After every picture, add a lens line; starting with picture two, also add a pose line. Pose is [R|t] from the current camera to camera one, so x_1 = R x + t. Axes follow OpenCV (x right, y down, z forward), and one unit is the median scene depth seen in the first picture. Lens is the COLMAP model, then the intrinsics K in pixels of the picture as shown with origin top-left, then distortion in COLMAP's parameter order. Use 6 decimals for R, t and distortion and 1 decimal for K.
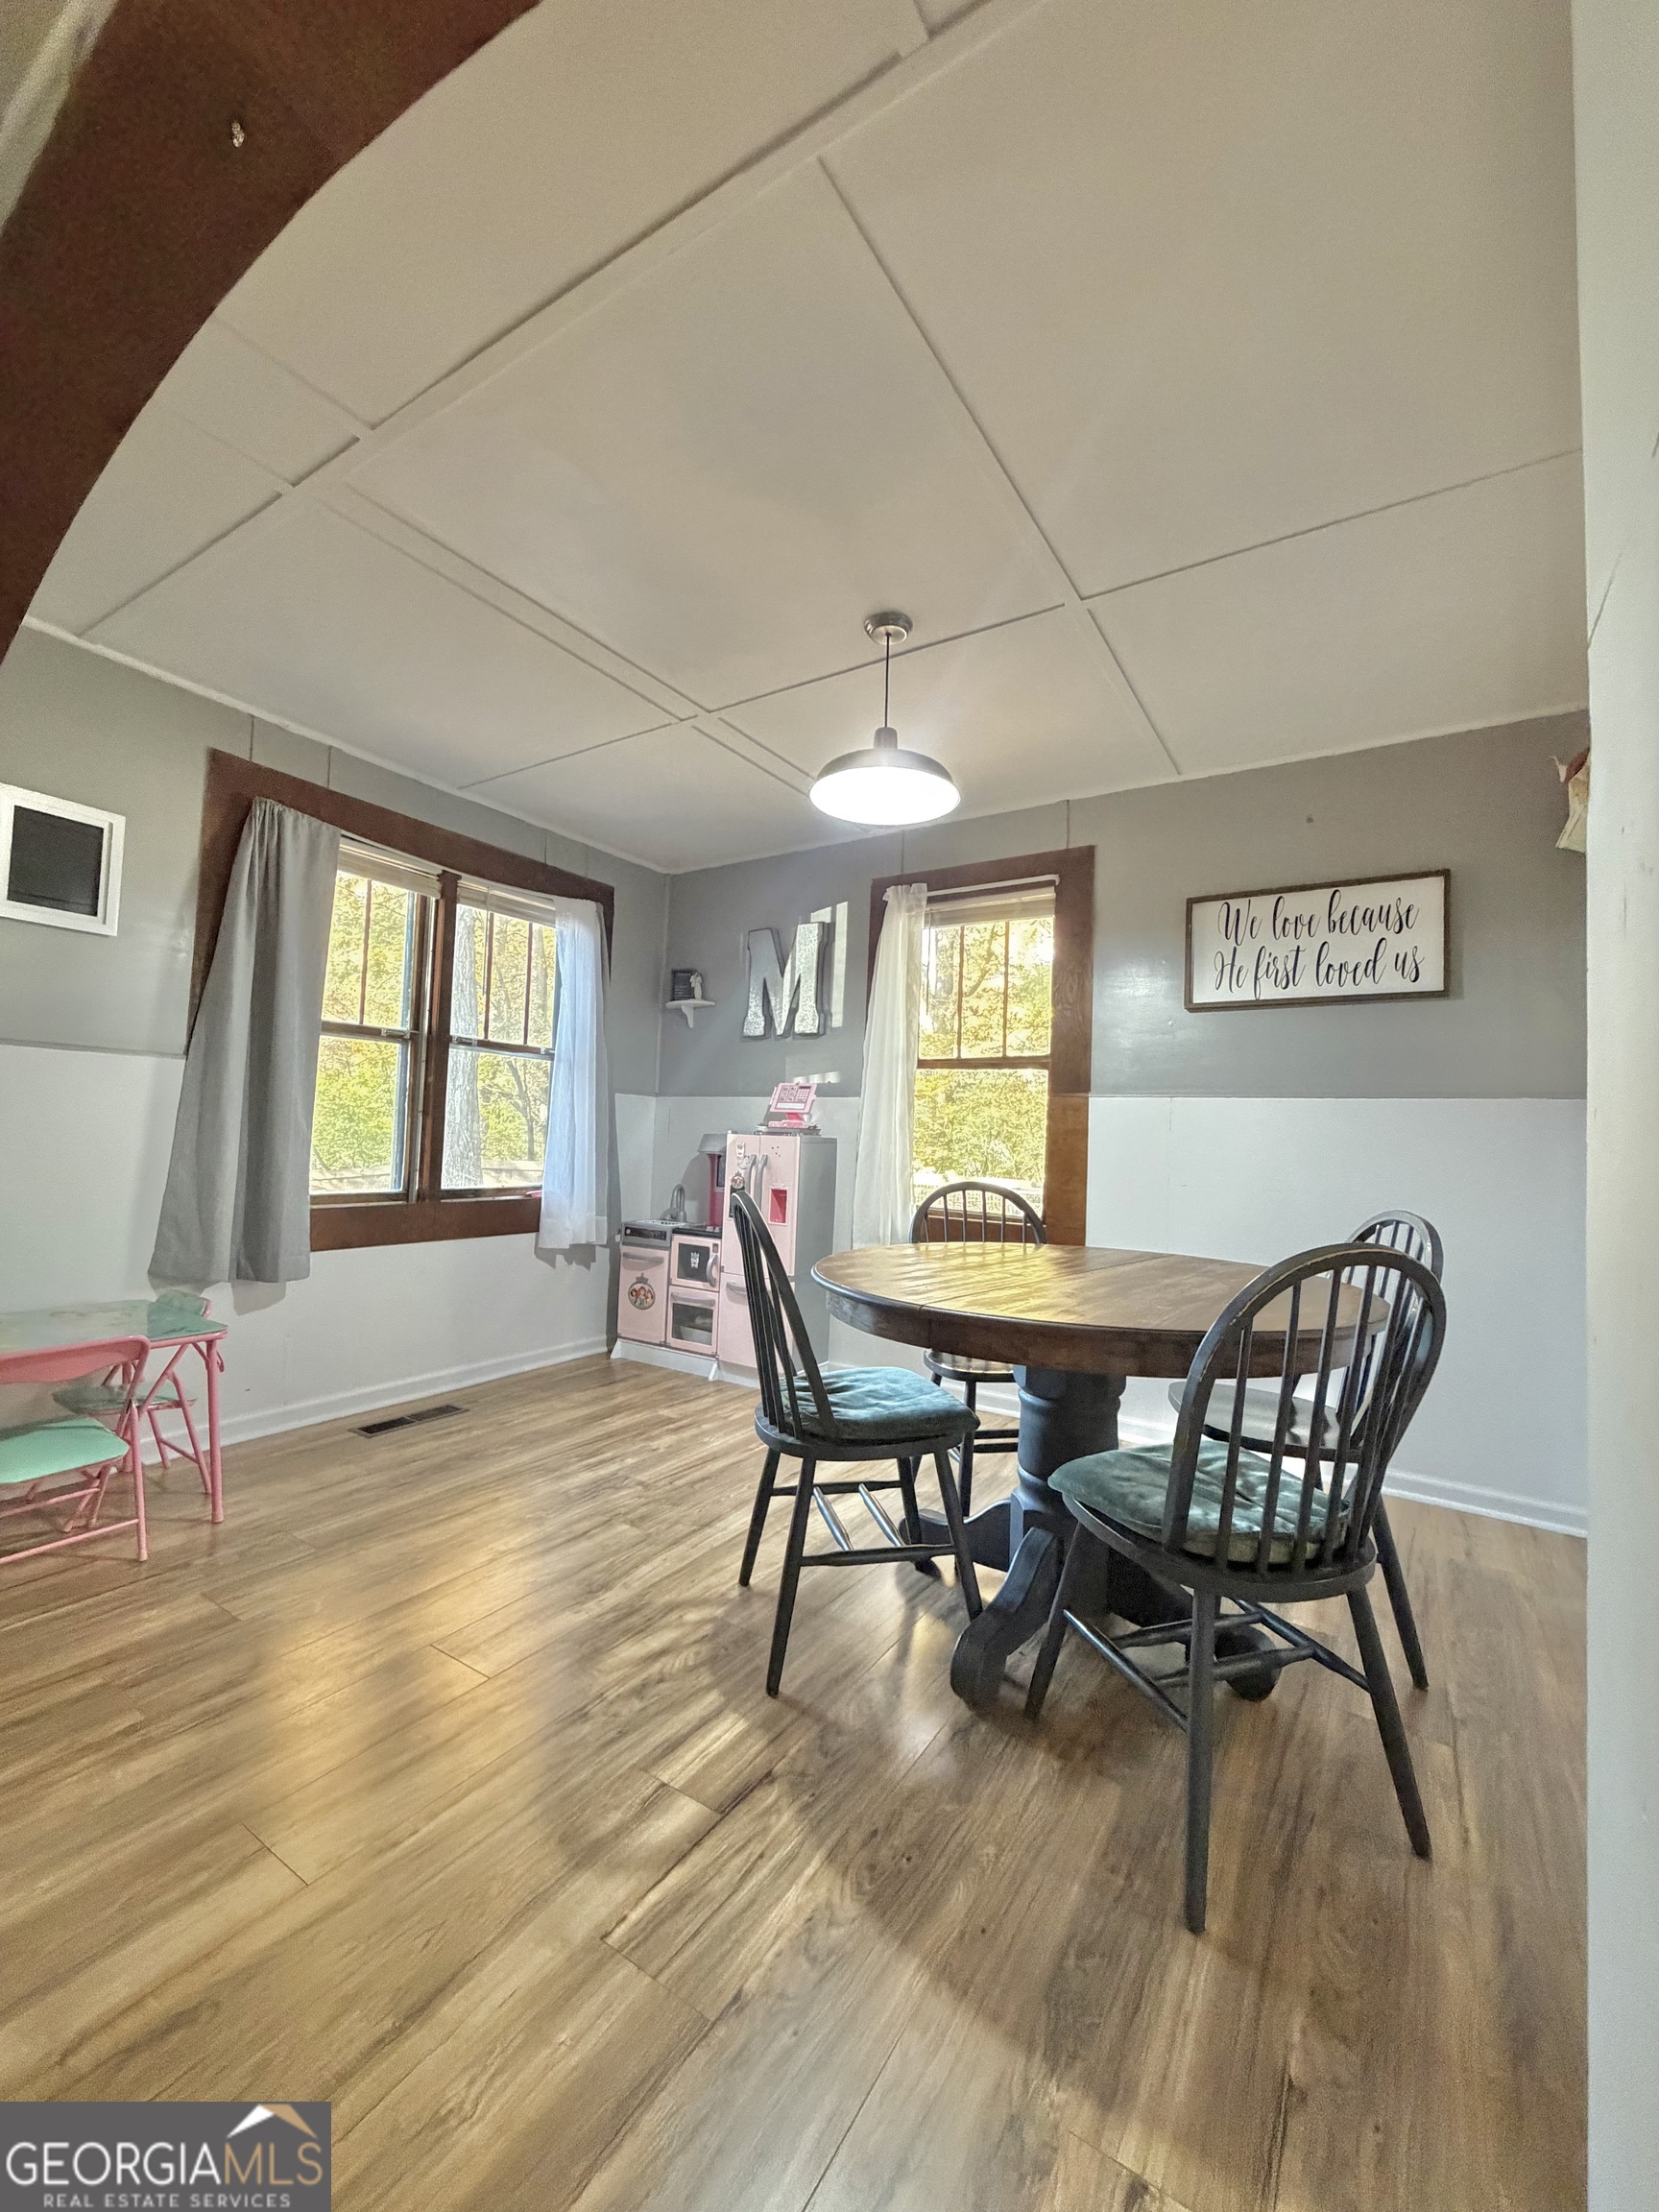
lens RADIAL K [[883.2, 0, 831.8], [0, 883.2, 1100.1], [0, 0, 1]] dist [0.003133, -0.000038]
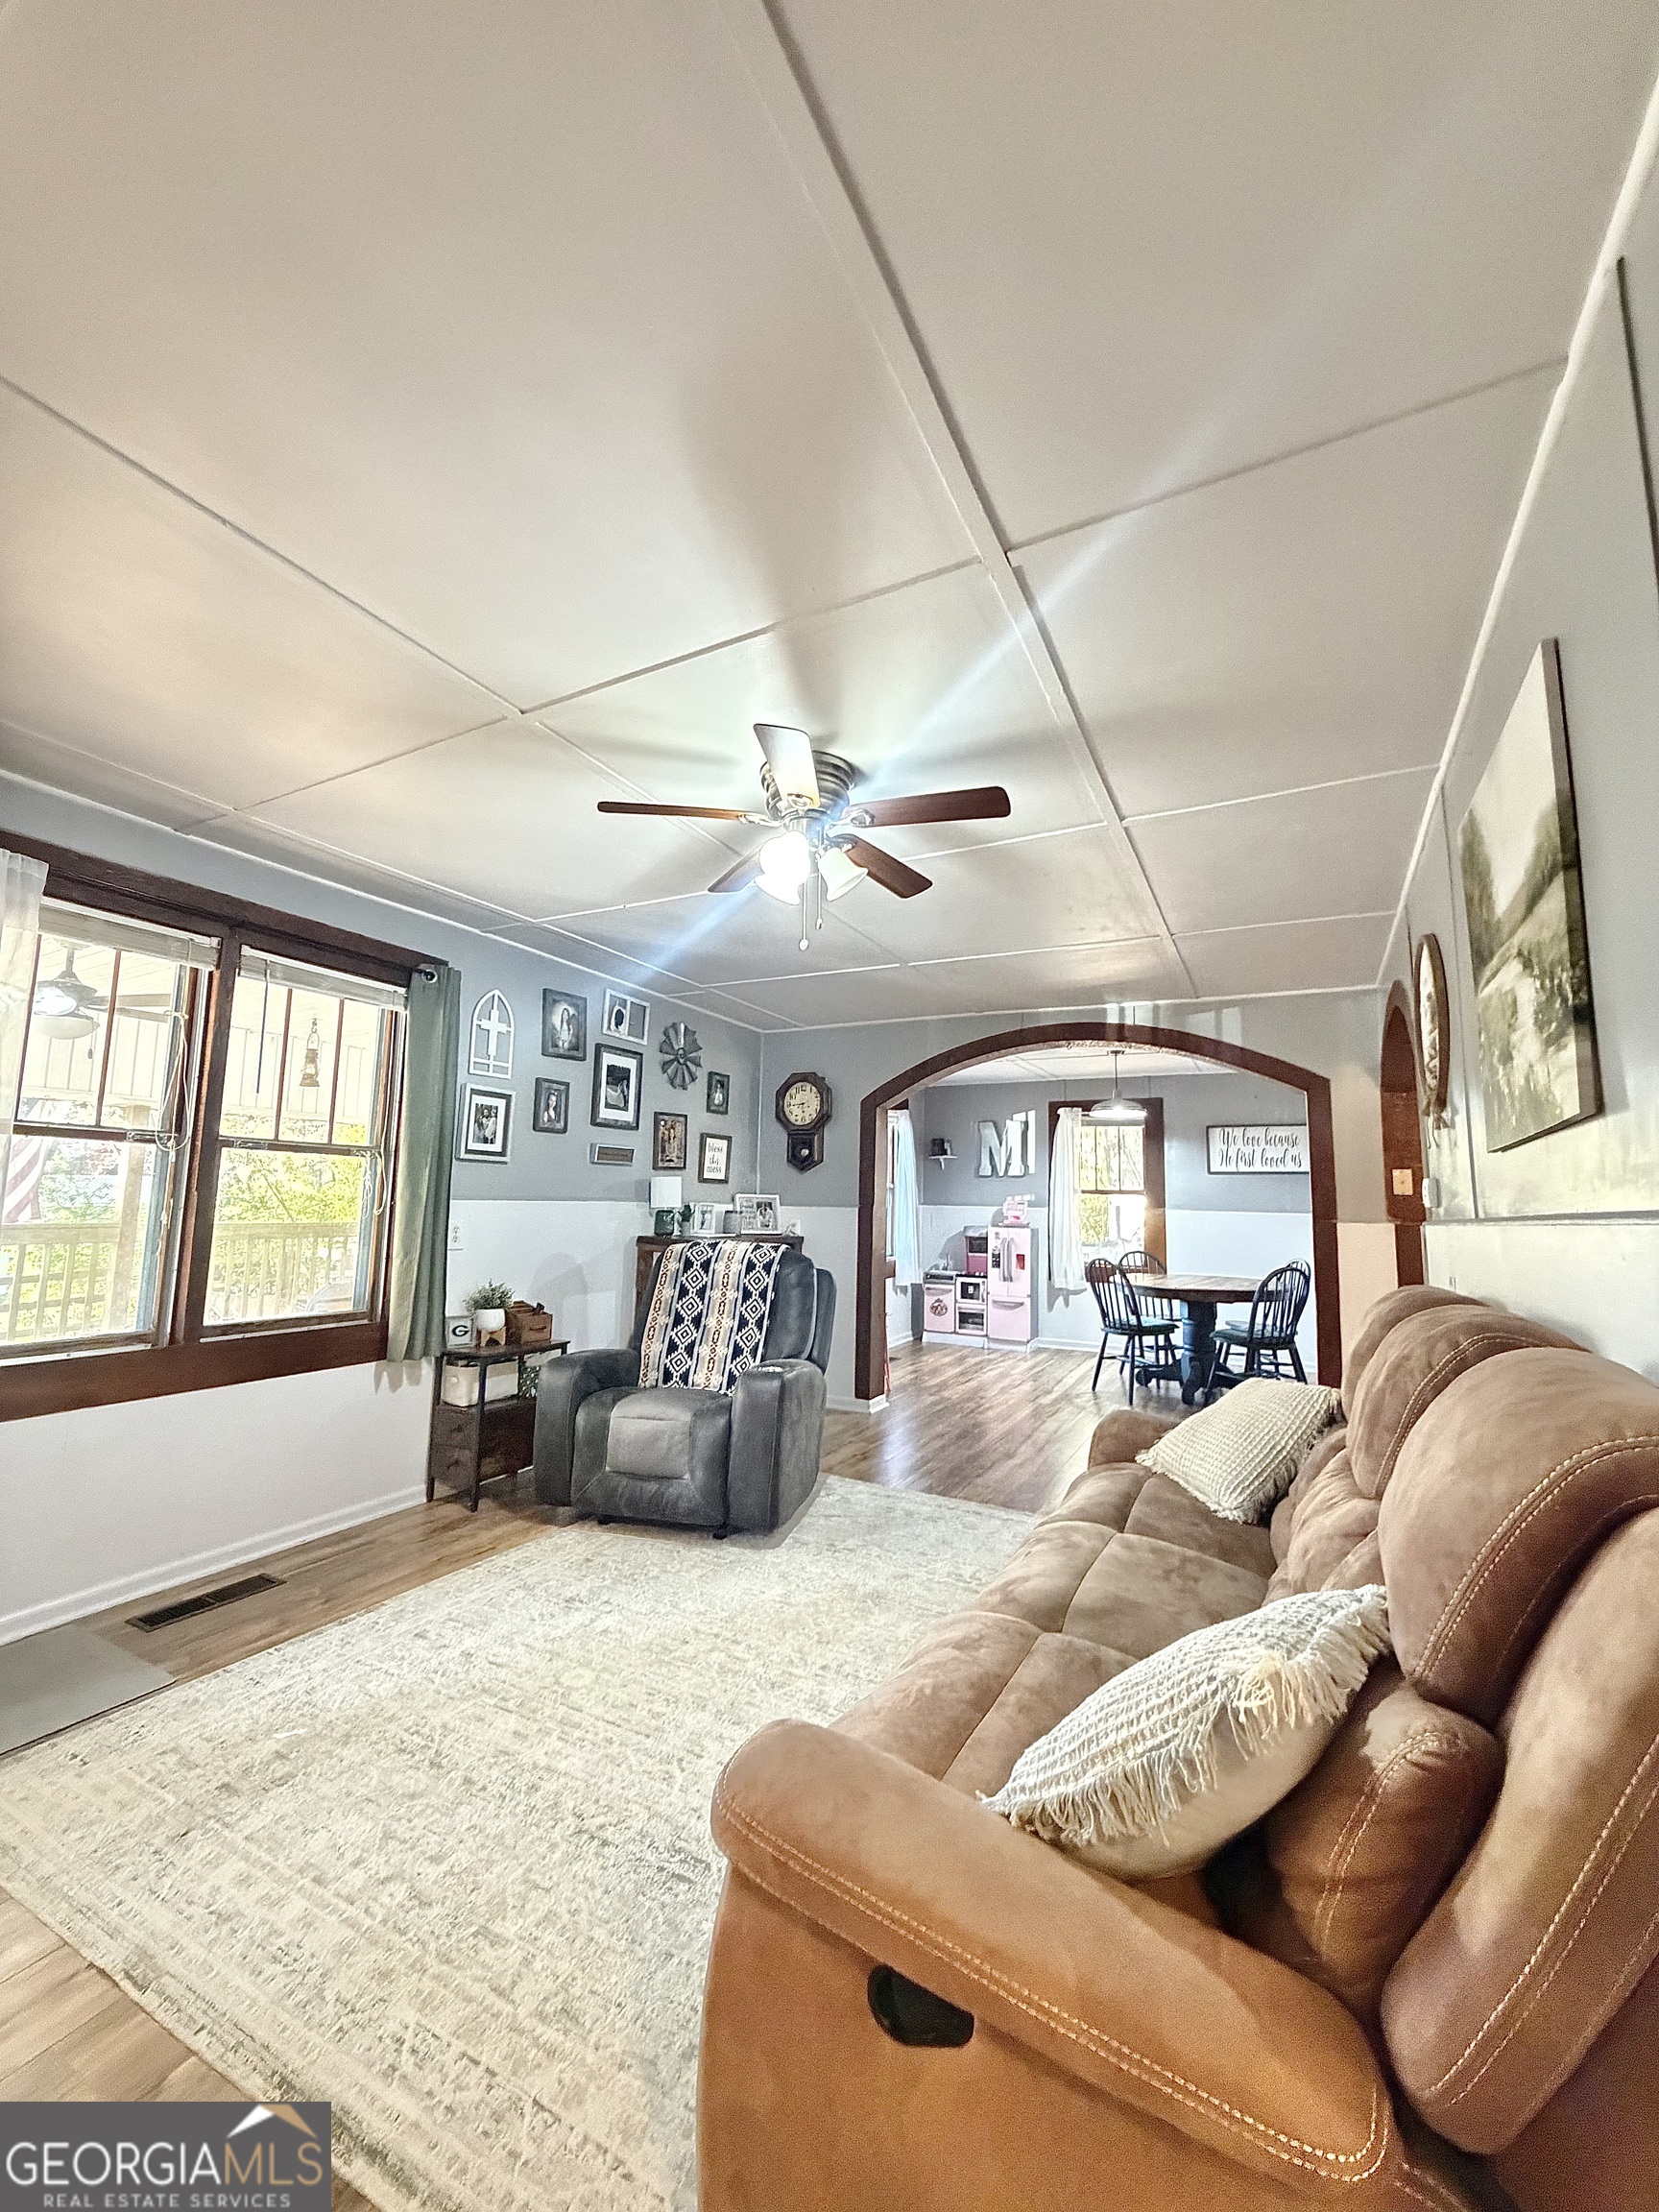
lens RADIAL K [[880.7, 0, 829.5], [0, 880.7, 1106.0], [0, 0, 1]] dist [-0.000157, -0.000079]
pose [[0.996577, -0.009247, 0.082150, -0.739950], [0.013644, 0.998495, -0.053124, -0.160041], [-0.081535, 0.054063, 0.995203, -1.174401]]
